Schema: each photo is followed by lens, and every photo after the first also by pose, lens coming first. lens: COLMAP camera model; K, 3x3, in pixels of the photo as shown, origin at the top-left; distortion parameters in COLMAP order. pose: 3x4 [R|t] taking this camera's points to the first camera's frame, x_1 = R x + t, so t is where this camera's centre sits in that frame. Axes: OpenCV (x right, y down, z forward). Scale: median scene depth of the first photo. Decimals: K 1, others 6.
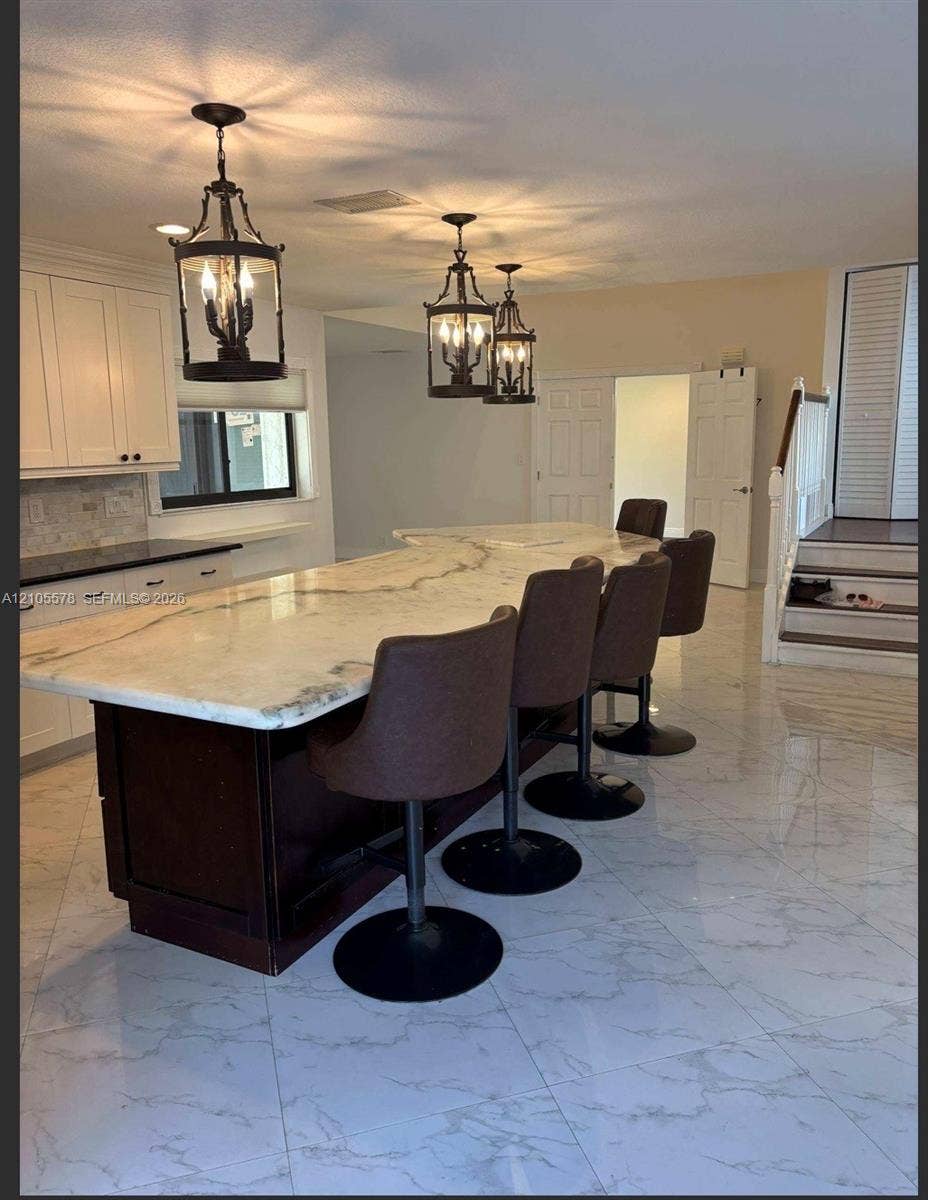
lens RADIAL K [[916.4, 0, 464.0], [0, 916.4, 600.0], [0, 0, 1]] dist [0.030329, 0.000141]
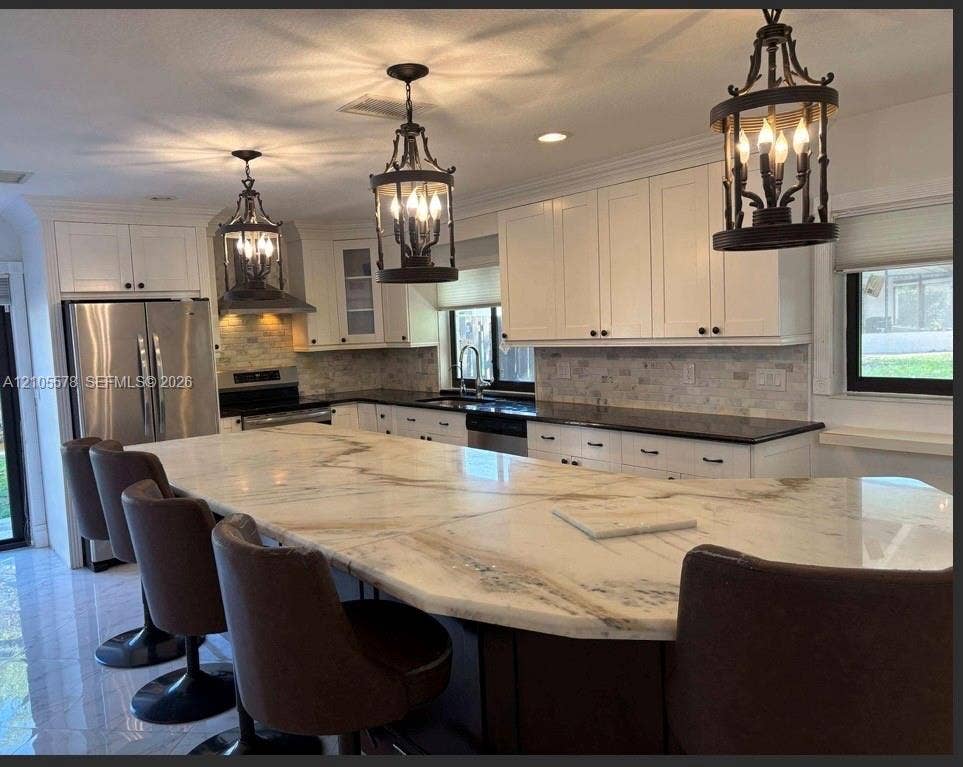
lens RADIAL K [[724.2, 0, 481.5], [0, 724.2, 383.5], [0, 0, 1]] dist [-0.003931, -0.153100]
pose [[-0.402197, 0.124758, -0.907013, 0.458630], [-0.100502, 0.978669, 0.179180, -0.219228], [0.910020, 0.163222, -0.381079, 1.105752]]
